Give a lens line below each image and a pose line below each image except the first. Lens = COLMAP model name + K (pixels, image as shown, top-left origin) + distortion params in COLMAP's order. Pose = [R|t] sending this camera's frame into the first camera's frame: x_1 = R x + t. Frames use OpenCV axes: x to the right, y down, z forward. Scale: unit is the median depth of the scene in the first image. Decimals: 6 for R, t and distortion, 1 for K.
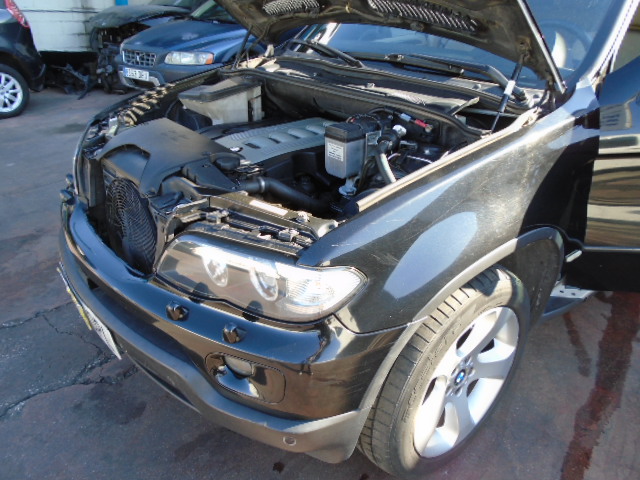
lens RADIAL K [[502.9, 0, 320.0], [0, 502.9, 240.0], [0, 0, 1]] dist [-0.001880, -0.002874]
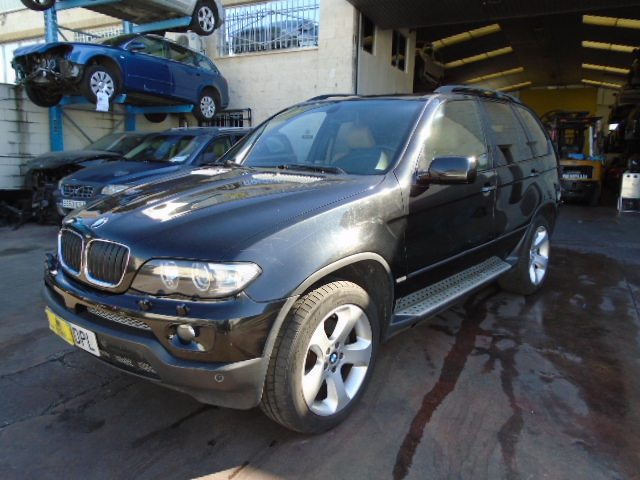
lens RADIAL K [[490.5, 0, 319.8], [0, 490.5, 236.9], [0, 0, 1]] dist [-0.006445, 0.001493]
pose [[0.986501, -0.040626, 0.158635, 0.015738], [0.080989, 0.963006, -0.257023, 0.241210], [-0.142324, 0.266401, 0.953297, -0.397028]]
